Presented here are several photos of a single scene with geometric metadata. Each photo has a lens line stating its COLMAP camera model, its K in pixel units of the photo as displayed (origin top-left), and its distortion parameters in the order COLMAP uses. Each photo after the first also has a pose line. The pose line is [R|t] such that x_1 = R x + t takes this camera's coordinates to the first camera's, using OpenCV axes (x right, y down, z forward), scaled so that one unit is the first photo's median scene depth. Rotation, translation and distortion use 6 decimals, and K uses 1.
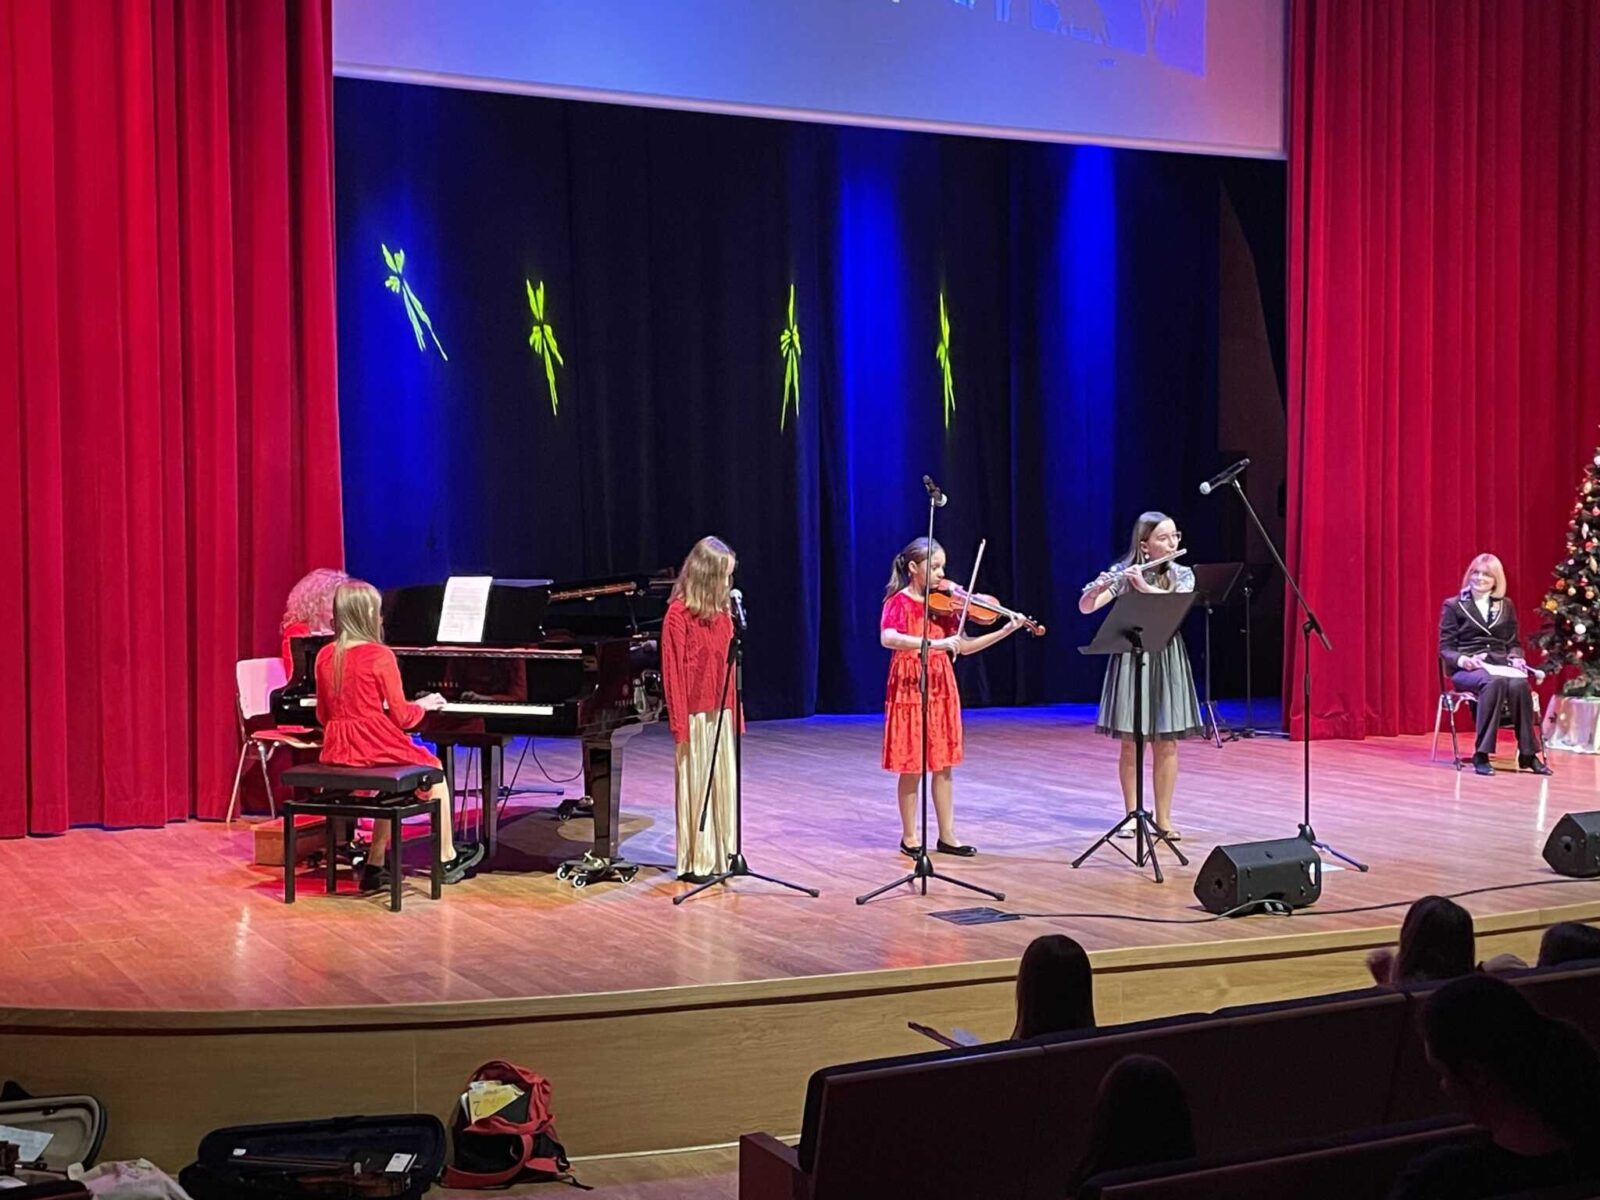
lens RADIAL K [[2175.8, 0, 791.4], [0, 2175.8, 595.8], [0, 0, 1]] dist [0.096701, 0.000000]
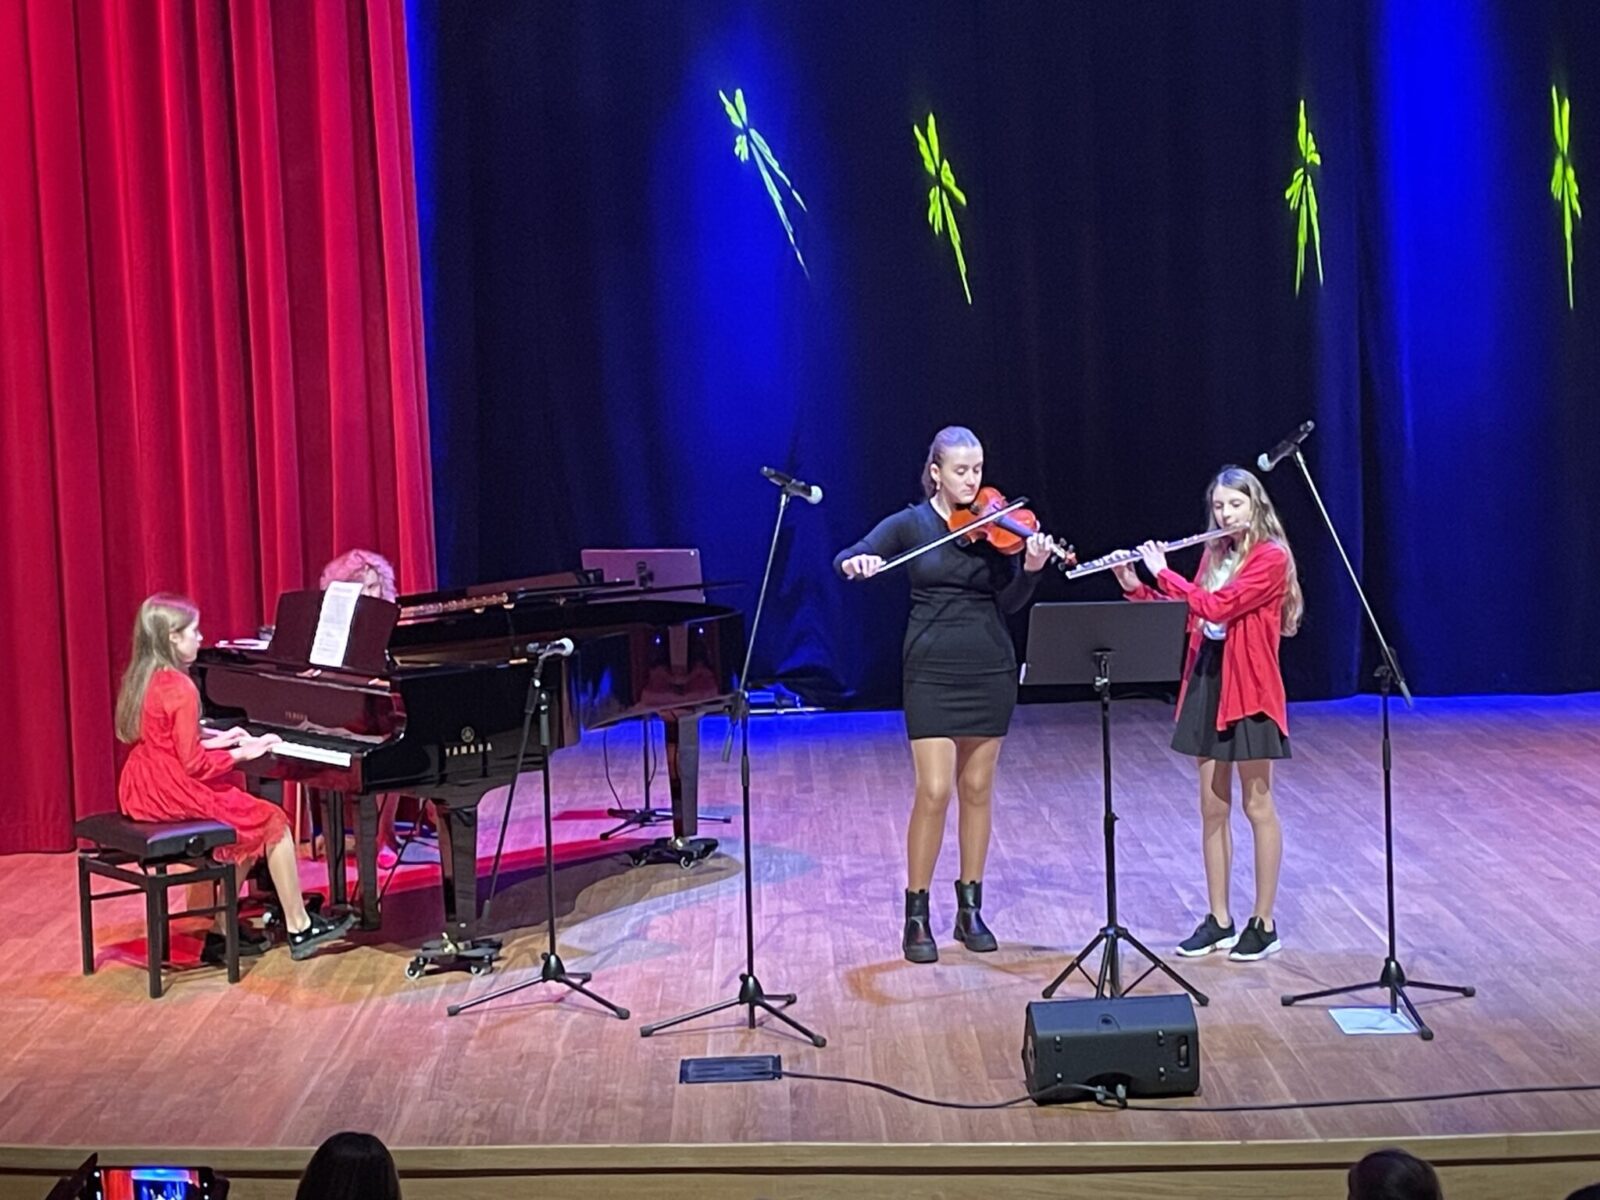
lens RADIAL K [[2923.7, 0, 786.7], [0, 2923.7, 537.7], [0, 0, 1]] dist [0.102391, 0.000000]
pose [[0.885218, 0.008620, -0.465096, 0.508860], [0.012566, 0.999020, 0.042432, -0.069910], [0.465006, -0.043406, 0.884243, 0.112540]]
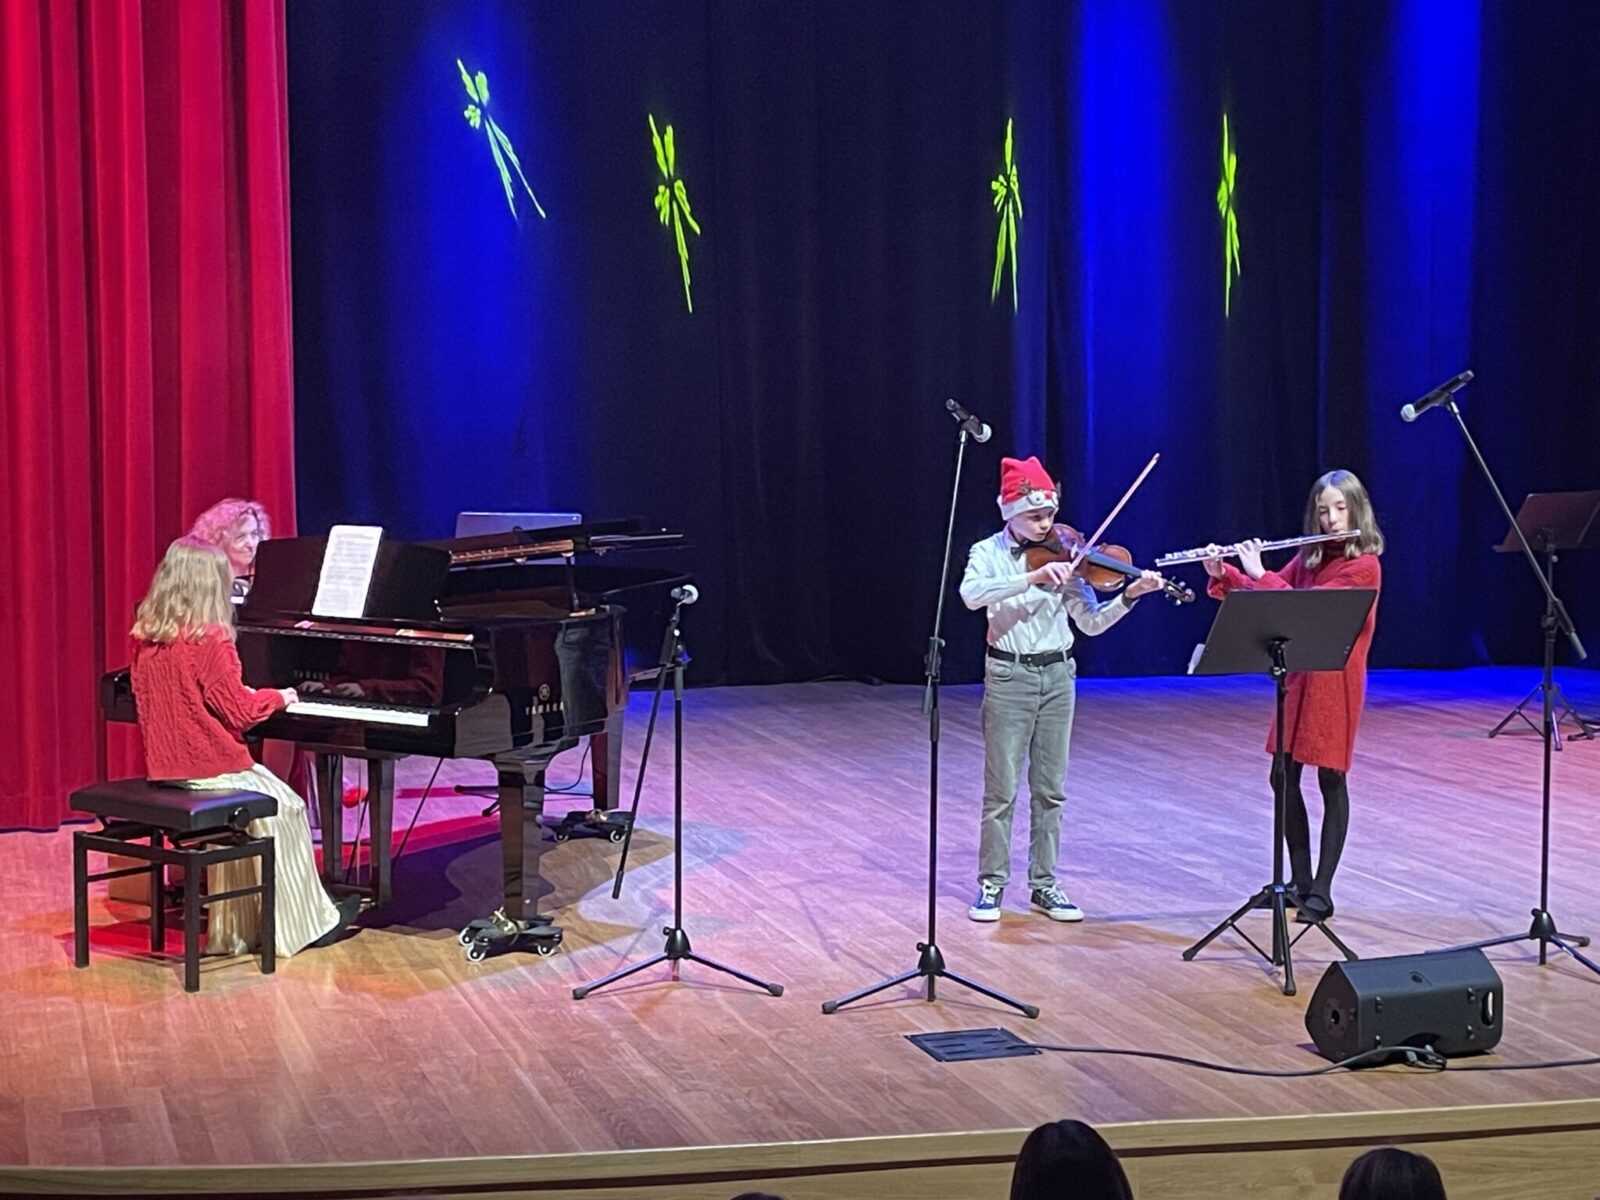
lens RADIAL K [[2602.6, 0, 779.5], [0, 2602.6, 593.4], [0, 0, 1]] dist [0.090485, 0.000000]
pose [[0.982679, 0.023376, -0.183834, 0.154546], [-0.014425, 0.998651, 0.049877, -0.032475], [0.184752, -0.046362, 0.981691, 0.164183]]
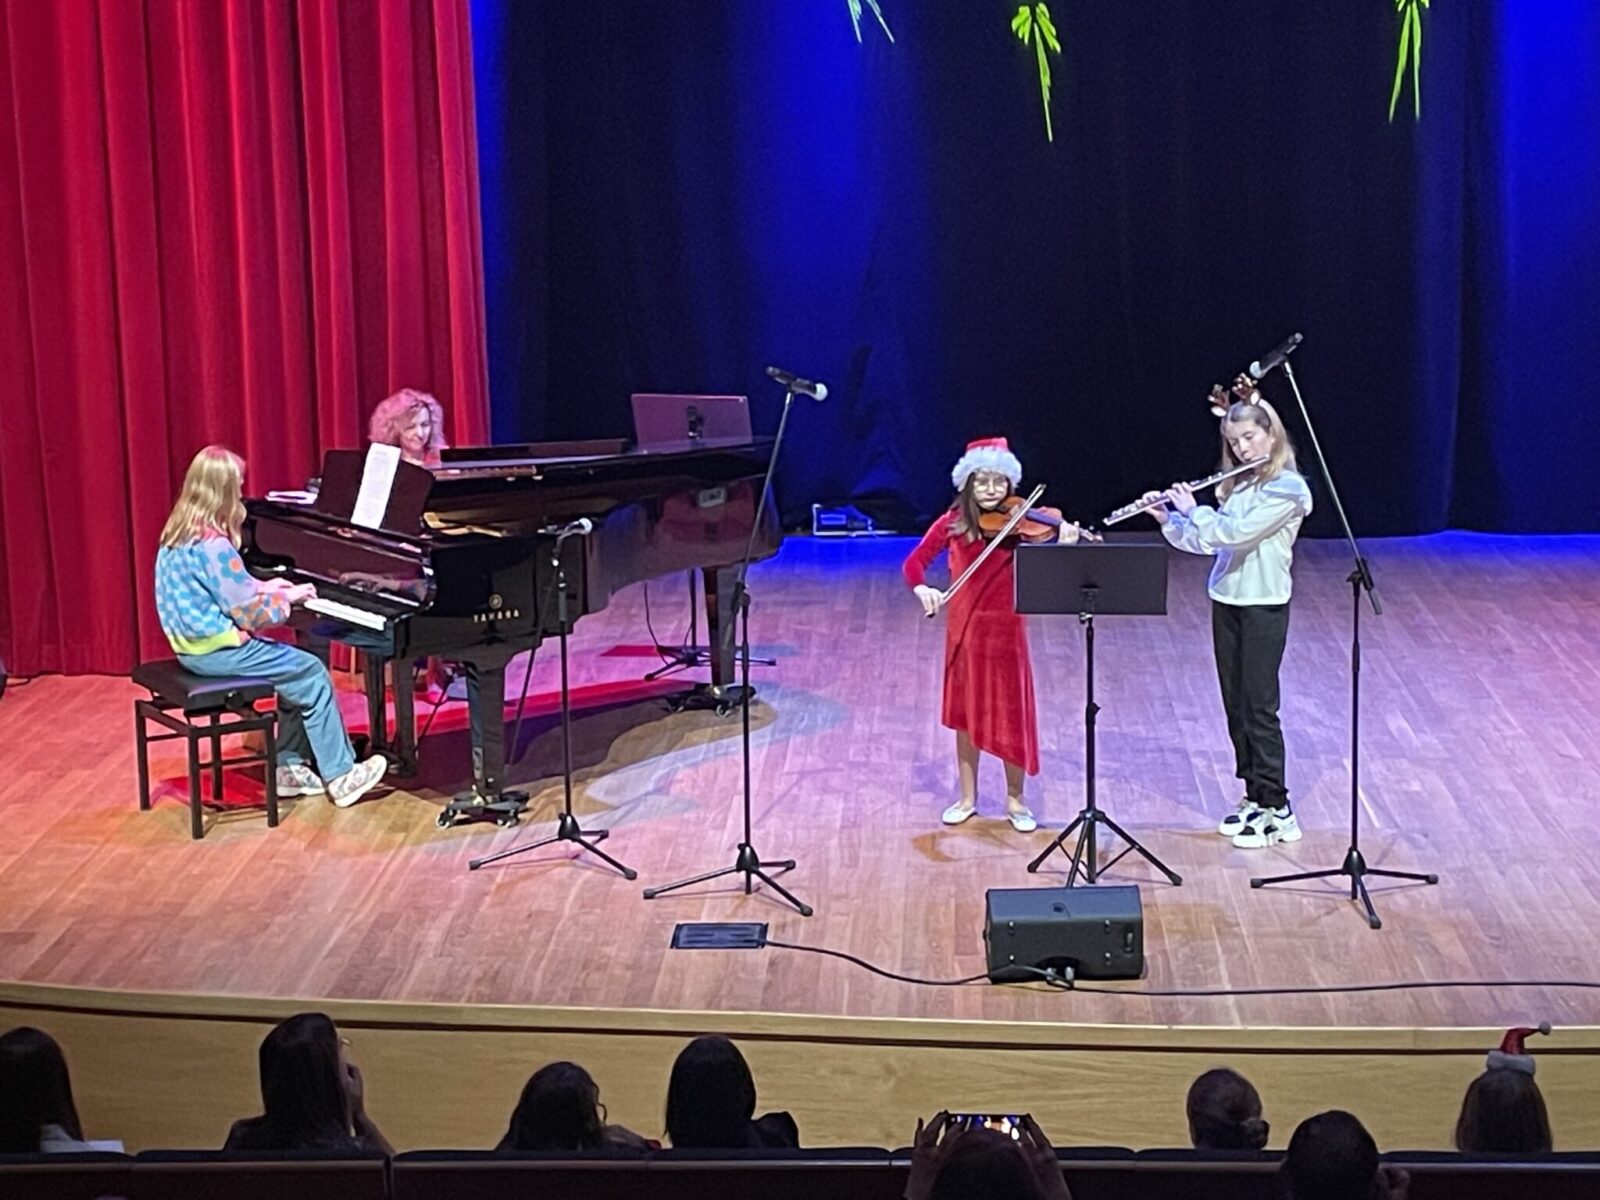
lens RADIAL K [[3262.7, 0, 751.5], [0, 3262.7, 603.7], [0, 0, 1]] dist [0.107890, 0.000000]
pose [[0.851274, 0.083592, -0.518020, 0.636196], [-0.003283, 0.988058, 0.154046, -0.144170], [0.524711, -0.129434, 0.841383, 0.003882]]
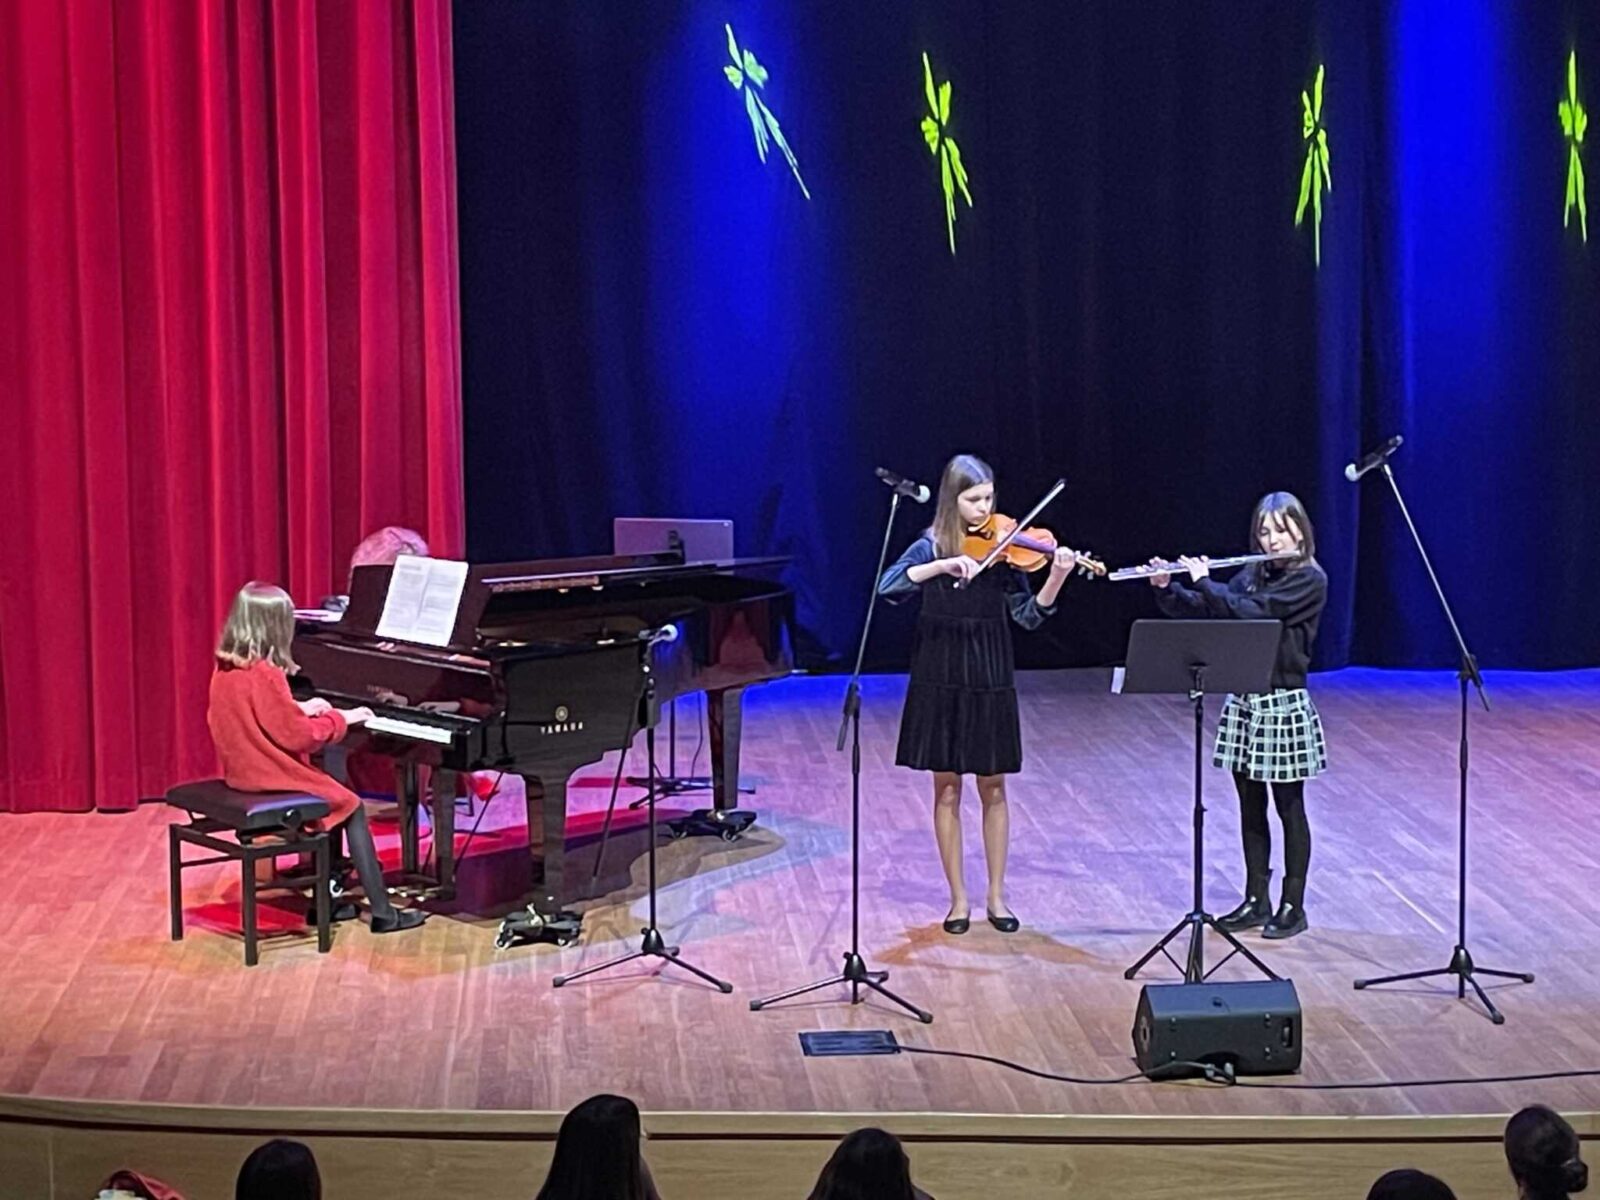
lens RADIAL K [[3303.6, 0, 773.3], [0, 3303.6, 557.0], [0, 0, 1]] dist [0.104467, 0.000000]
pose [[0.910369, 0.044932, -0.411351, 0.488382], [-0.013202, 0.996735, 0.079657, -0.111271], [0.413587, -0.067086, 0.907990, -0.081070]]
